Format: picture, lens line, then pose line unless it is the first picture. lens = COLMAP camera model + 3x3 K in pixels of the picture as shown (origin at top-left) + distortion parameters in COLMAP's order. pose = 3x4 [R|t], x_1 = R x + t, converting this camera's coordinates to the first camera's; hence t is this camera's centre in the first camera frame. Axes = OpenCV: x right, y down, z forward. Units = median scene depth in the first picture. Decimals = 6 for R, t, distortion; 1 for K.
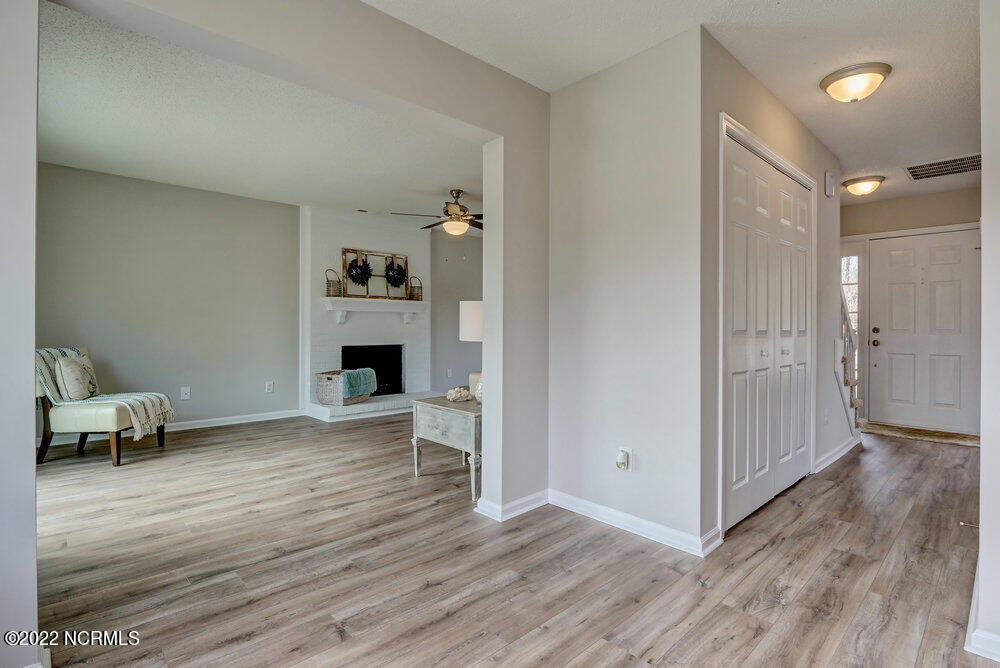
lens RADIAL K [[485.3, 0, 497.5], [0, 485.3, 331.1], [0, 0, 1]] dist [-0.015302, 0.001049]
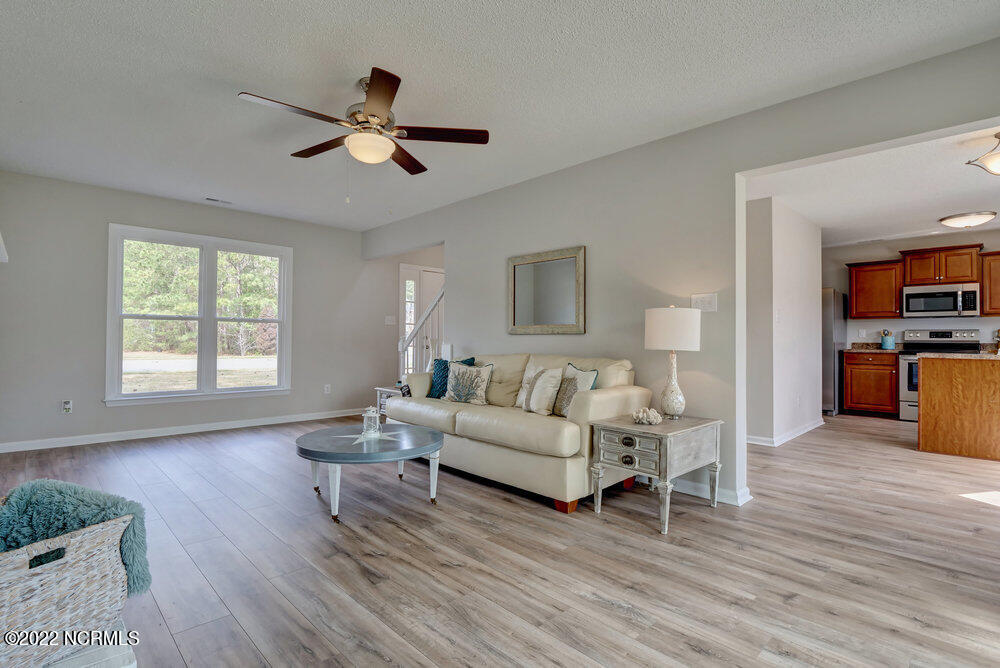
lens RADIAL K [[485.3, 0, 497.5], [0, 485.3, 331.1], [0, 0, 1]] dist [-0.015302, 0.001049]
pose [[-0.013850, 0.011604, 0.999837, -0.550244], [-0.000914, 0.999932, -0.011618, -0.004736], [-0.999904, -0.001074, -0.013839, 0.759602]]
